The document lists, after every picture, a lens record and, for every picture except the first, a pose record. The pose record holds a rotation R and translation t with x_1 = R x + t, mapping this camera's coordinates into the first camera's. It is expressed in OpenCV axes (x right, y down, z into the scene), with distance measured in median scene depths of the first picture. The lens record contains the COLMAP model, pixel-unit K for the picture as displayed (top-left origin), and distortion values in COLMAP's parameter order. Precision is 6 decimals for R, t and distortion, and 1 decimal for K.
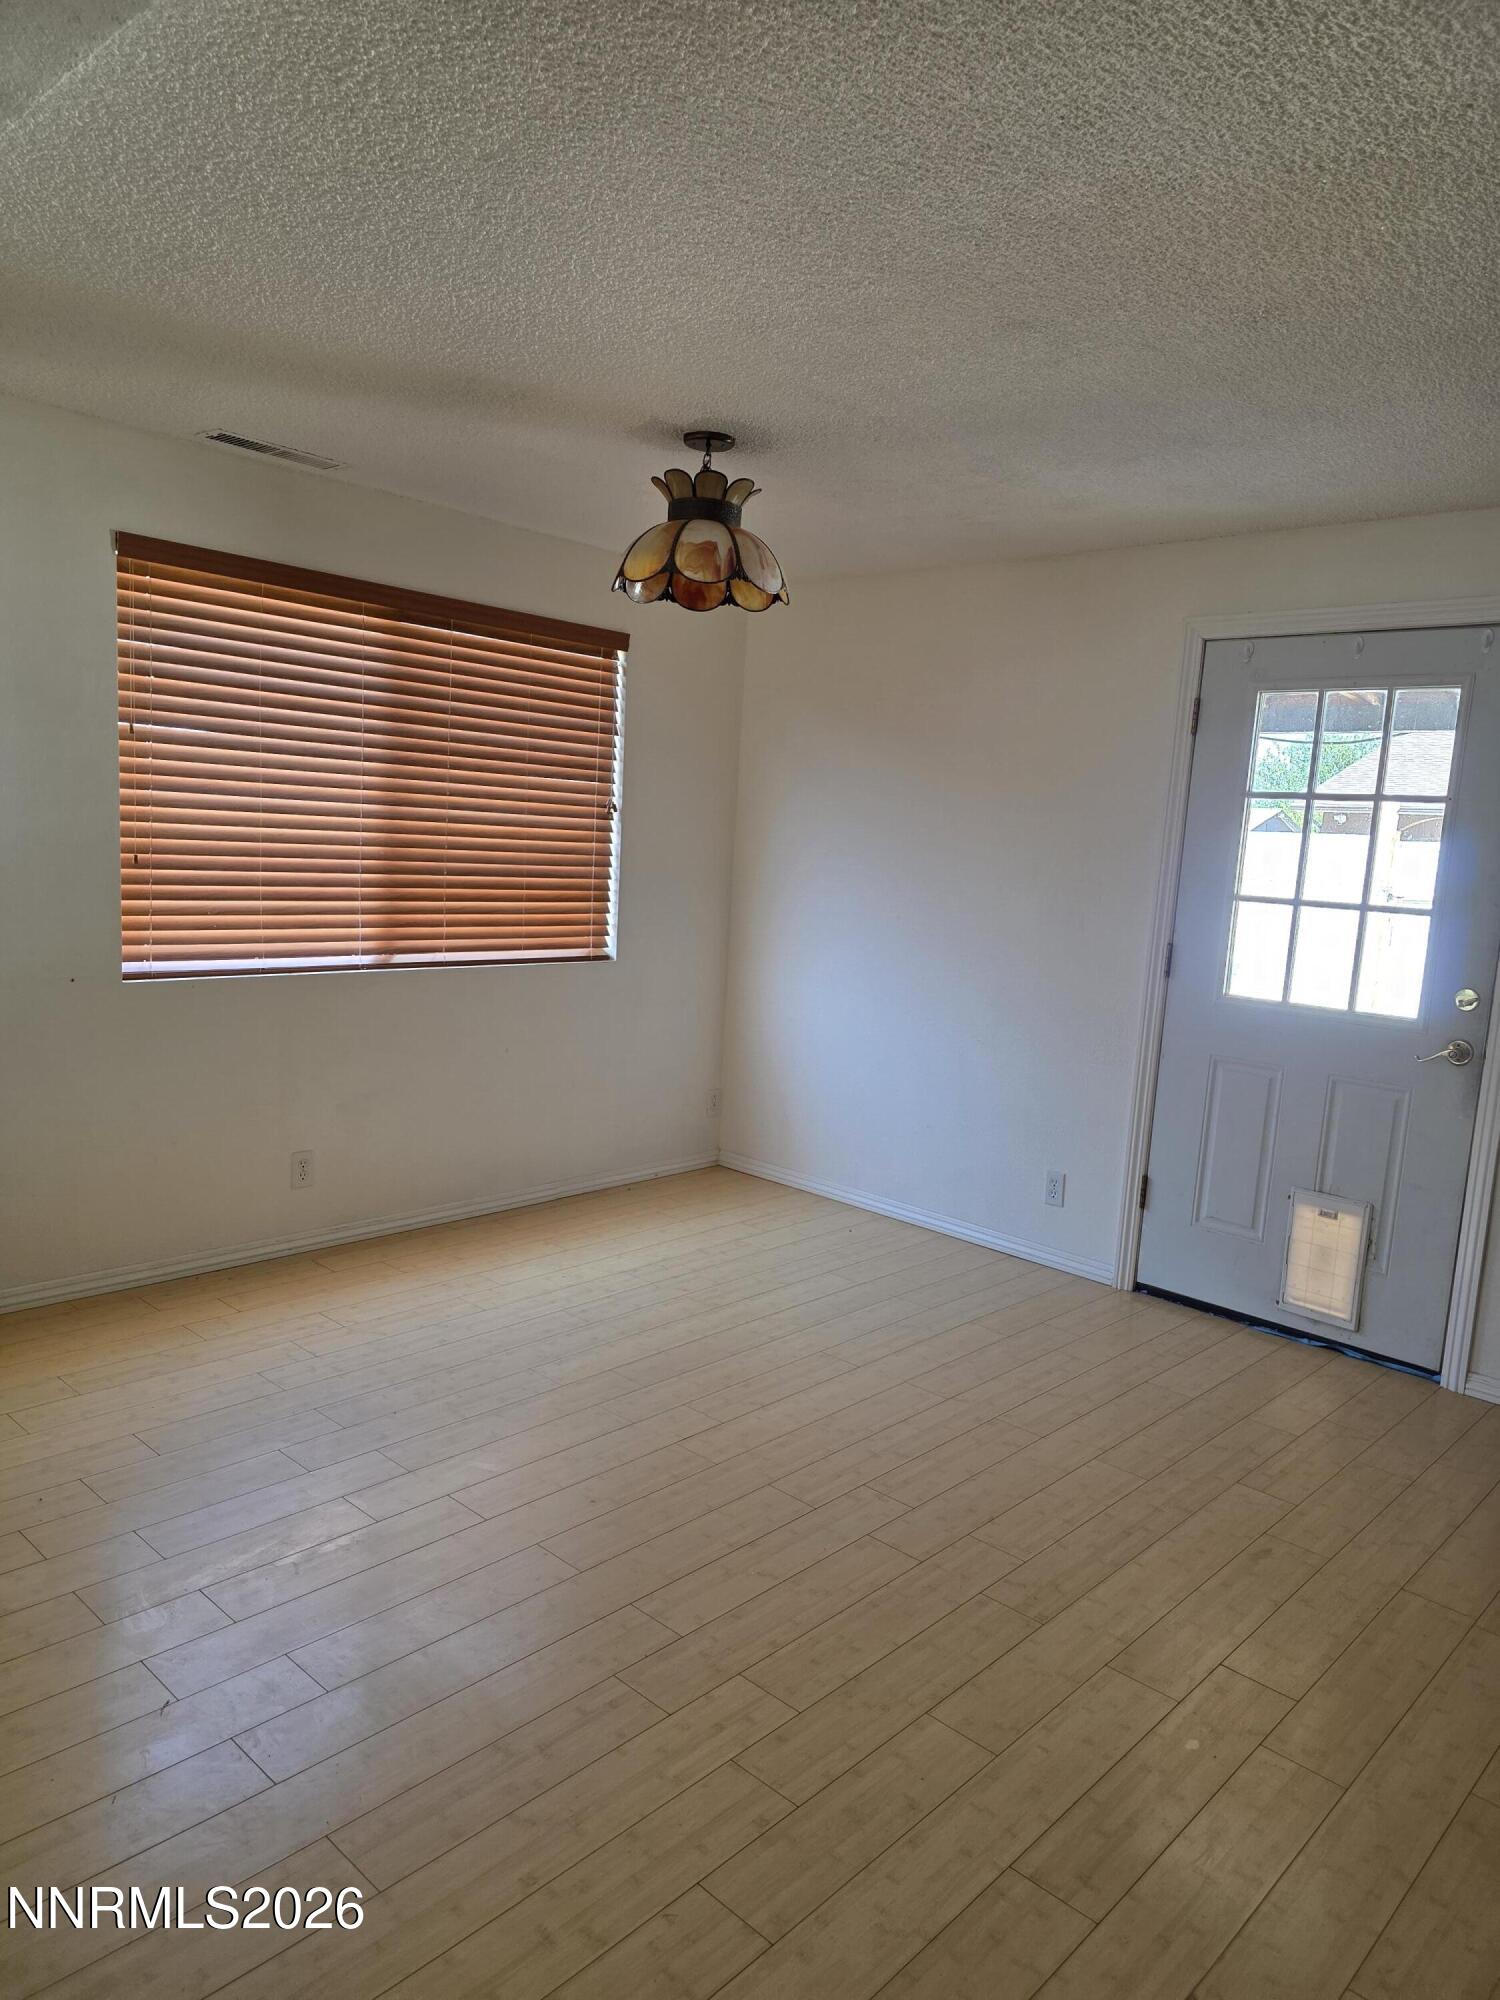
lens RADIAL K [[1346.9, 0, 761.2], [0, 1346.9, 1034.9], [0, 0, 1]] dist [0.117679, -0.133075]
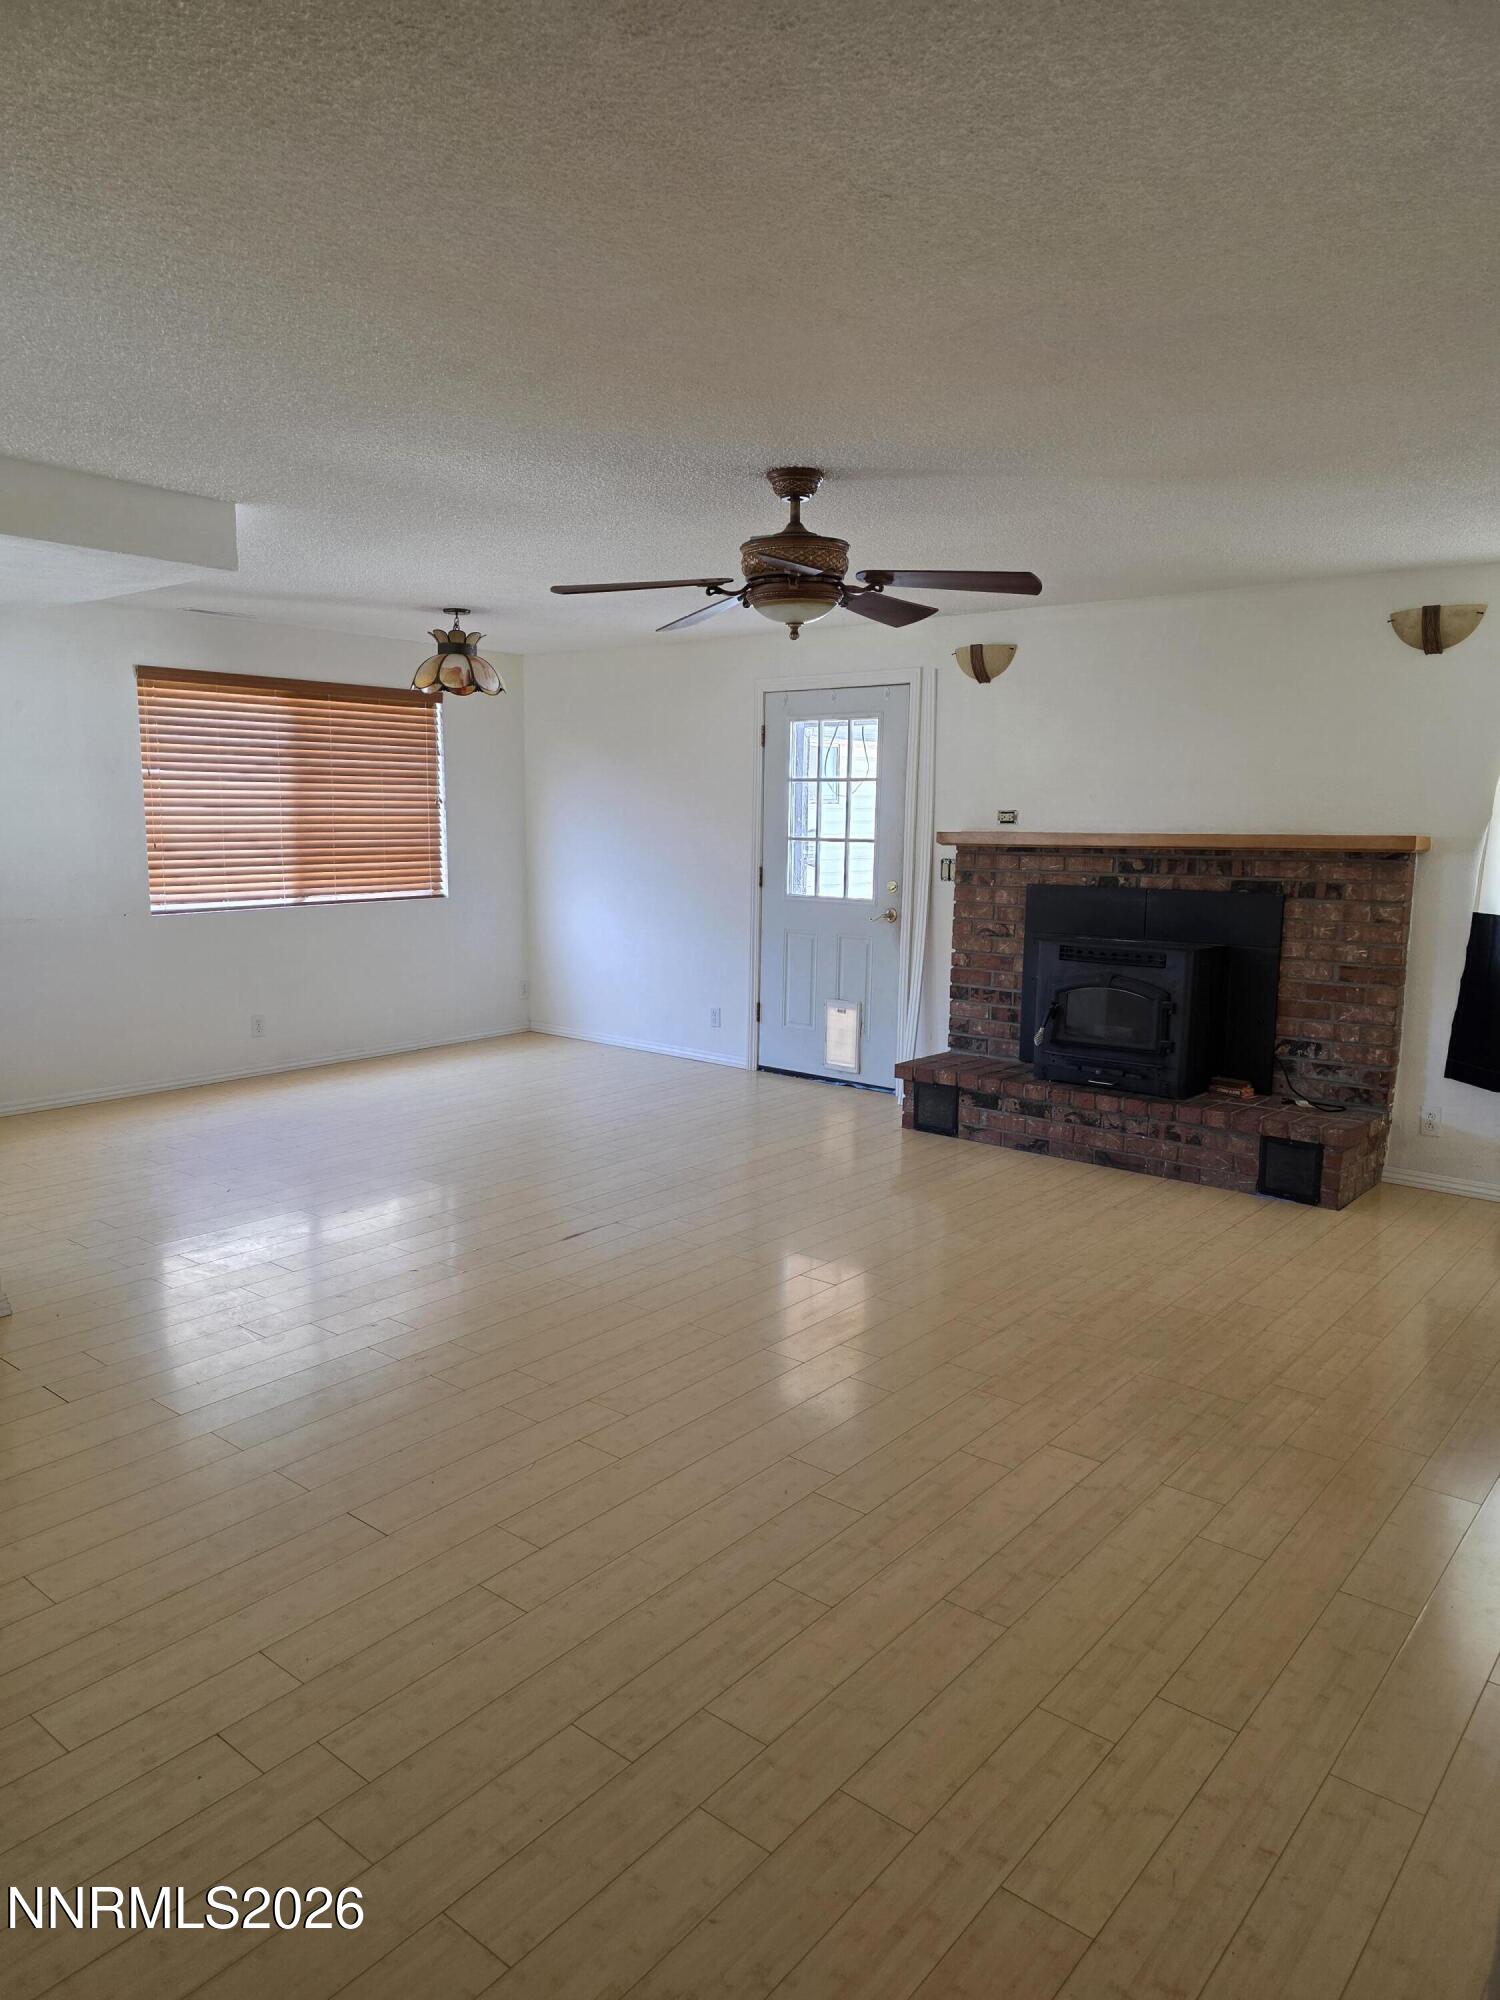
lens RADIAL K [[1339.2, 0, 738.7], [0, 1339.2, 1015.3], [0, 0, 1]] dist [0.108242, -0.129517]
pose [[0.997495, -0.056787, 0.042184, 0.196231], [0.056423, 0.998359, 0.009780, 0.108031], [-0.042671, -0.007375, 0.999062, -0.738288]]
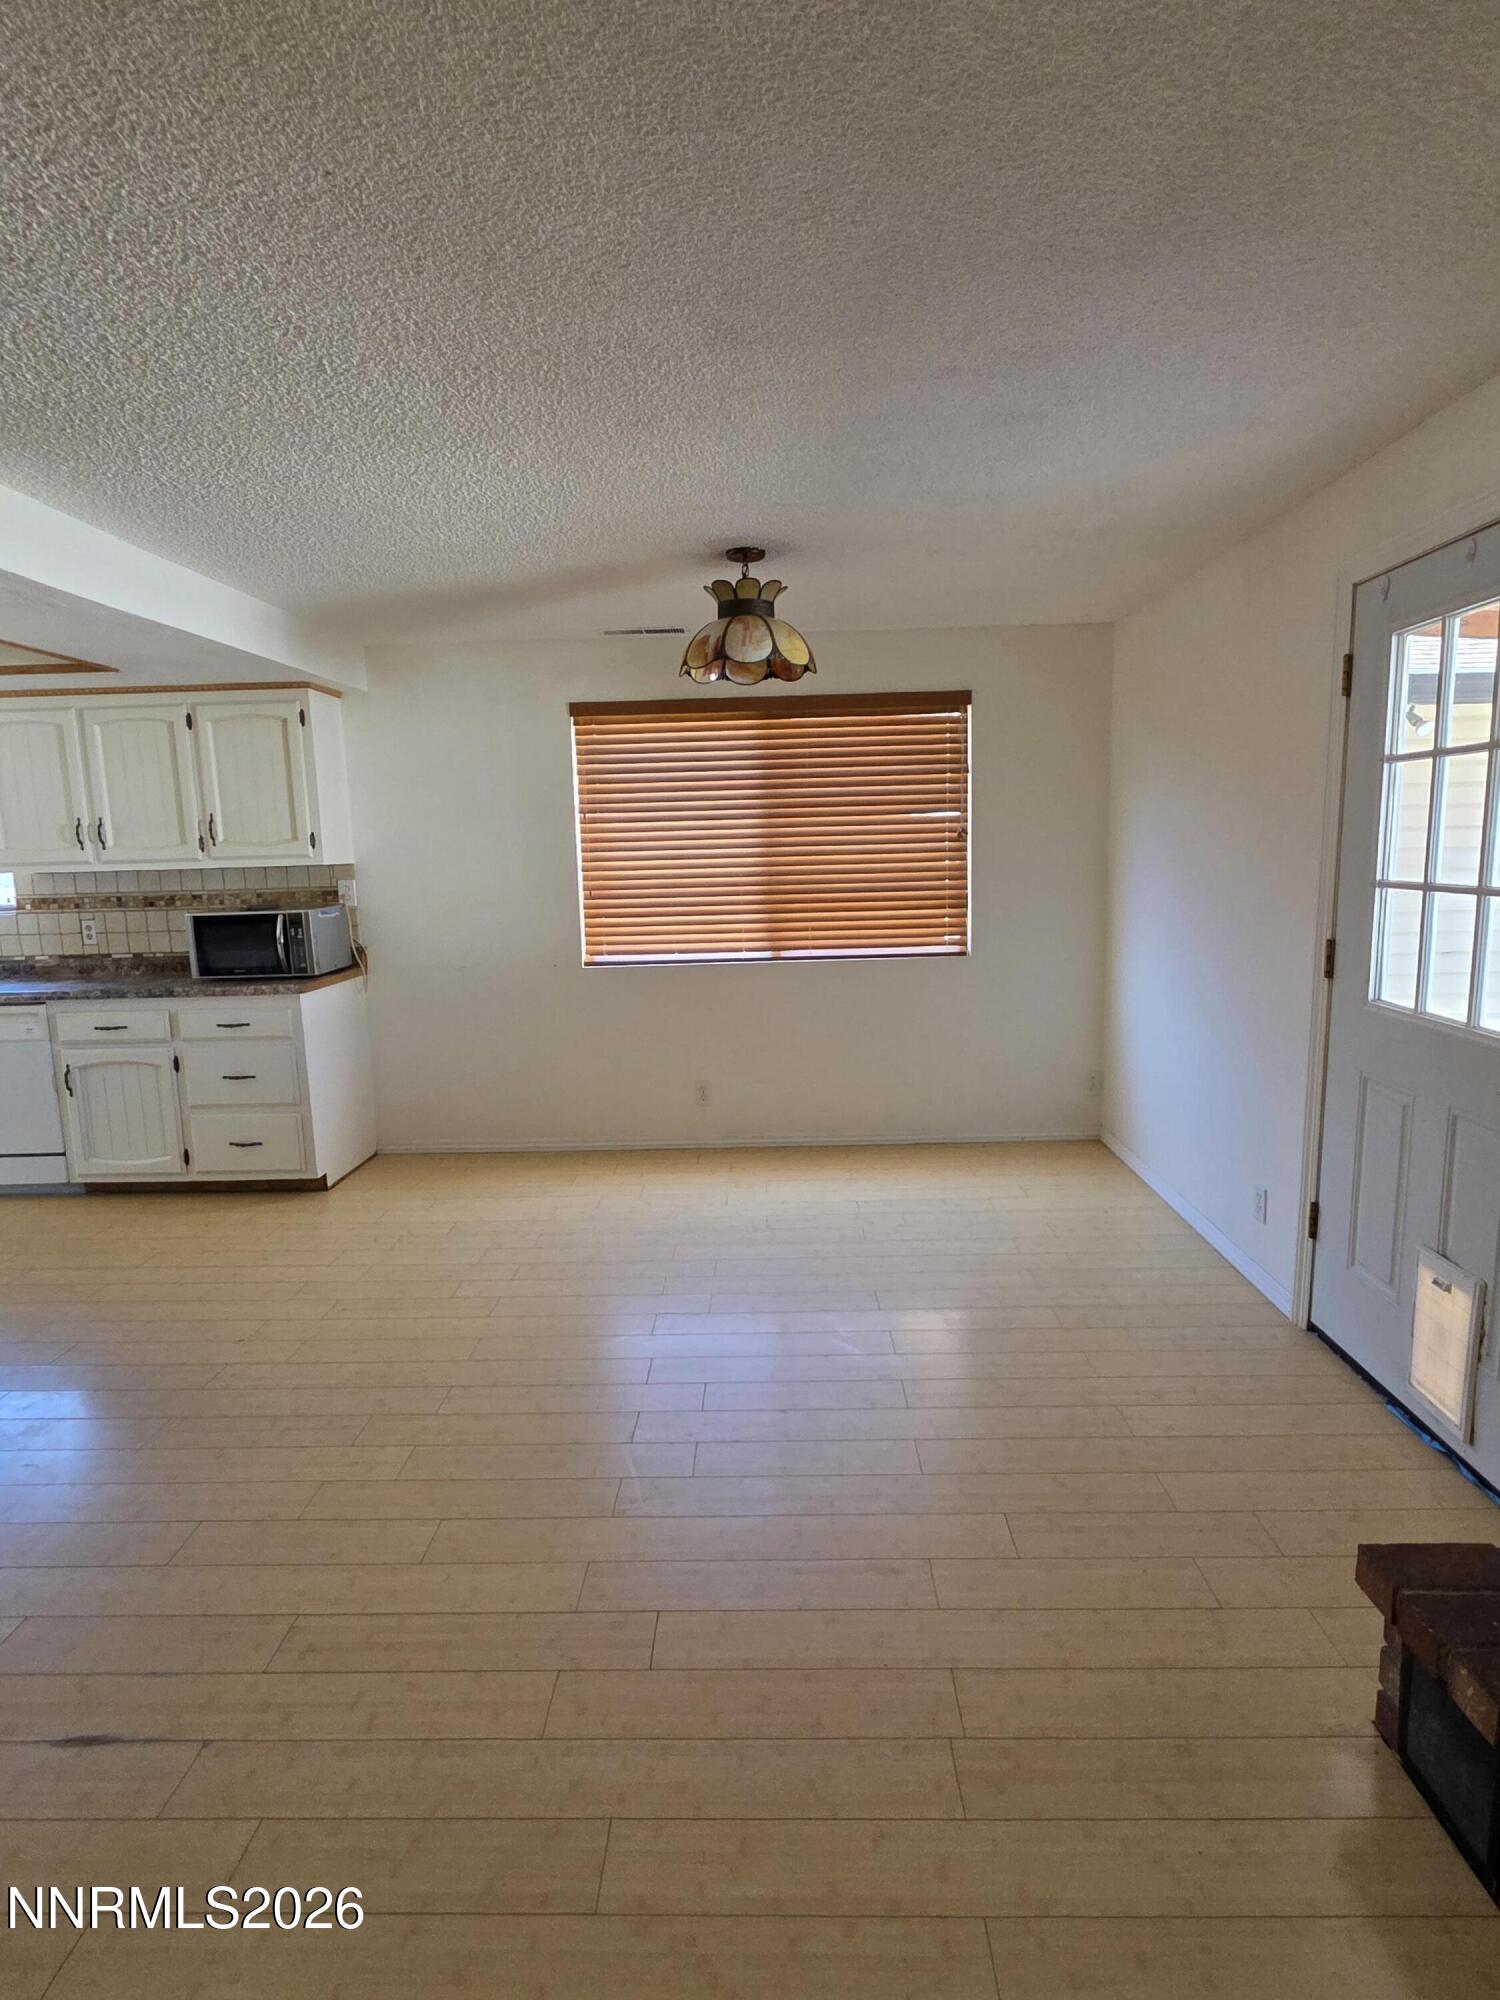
lens RADIAL K [[1021.6, 0, 750.4], [0, 1021.6, 995.0], [0, 0, 1]] dist [0.002342, -0.000345]
pose [[0.657735, 0.033568, -0.752501, 0.568732], [-0.046752, 0.998900, 0.003695, -0.017322], [0.751797, 0.032751, 0.658580, 0.302414]]
